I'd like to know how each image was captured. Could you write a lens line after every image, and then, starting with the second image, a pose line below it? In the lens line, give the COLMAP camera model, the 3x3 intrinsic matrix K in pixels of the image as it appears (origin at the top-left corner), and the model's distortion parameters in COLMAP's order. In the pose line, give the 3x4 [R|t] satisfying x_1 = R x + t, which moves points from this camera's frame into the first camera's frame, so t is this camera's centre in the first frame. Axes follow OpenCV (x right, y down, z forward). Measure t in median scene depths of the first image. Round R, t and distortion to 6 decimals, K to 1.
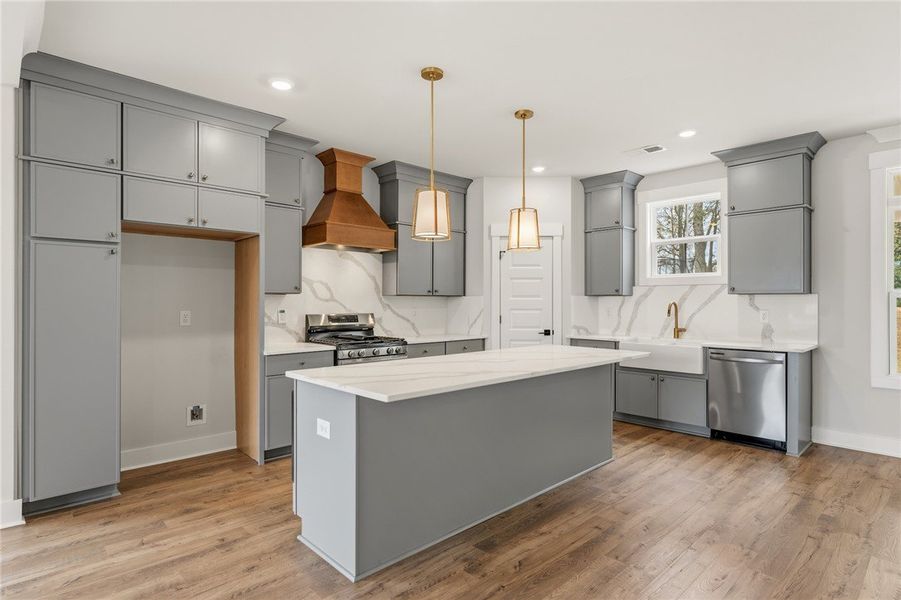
lens RADIAL K [[475.9, 0, 450.5], [0, 475.9, 300.0], [0, 0, 1]] dist [0.000211, -0.000025]
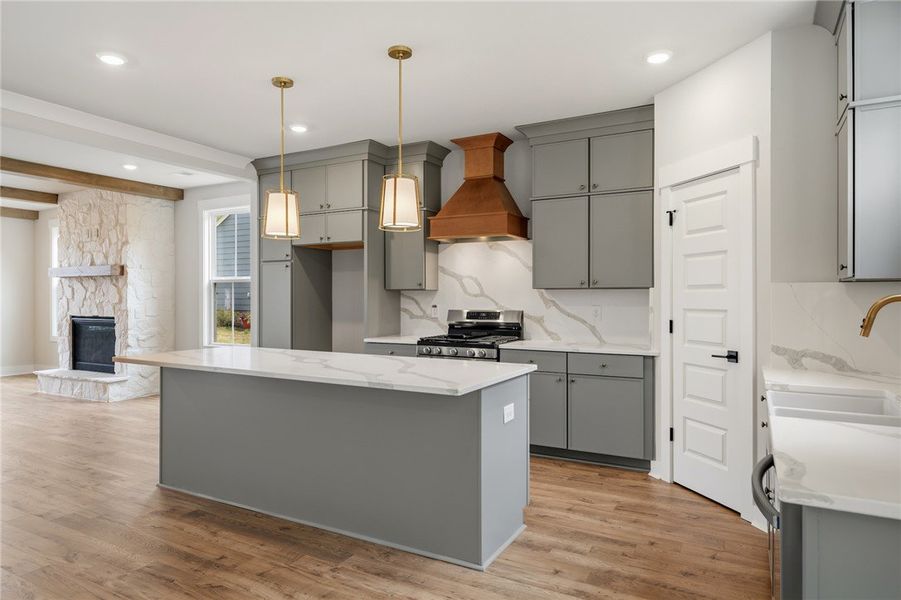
lens RADIAL K [[550.3, 0, 450.5], [0, 550.3, 300.0], [0, 0, 1]] dist [0.001721, 0.000174]
pose [[0.303054, 0.003117, -0.952968, 0.762165], [0.004266, 0.999980, 0.004628, 0.003846], [0.952964, -0.005468, 0.303035, 0.602068]]
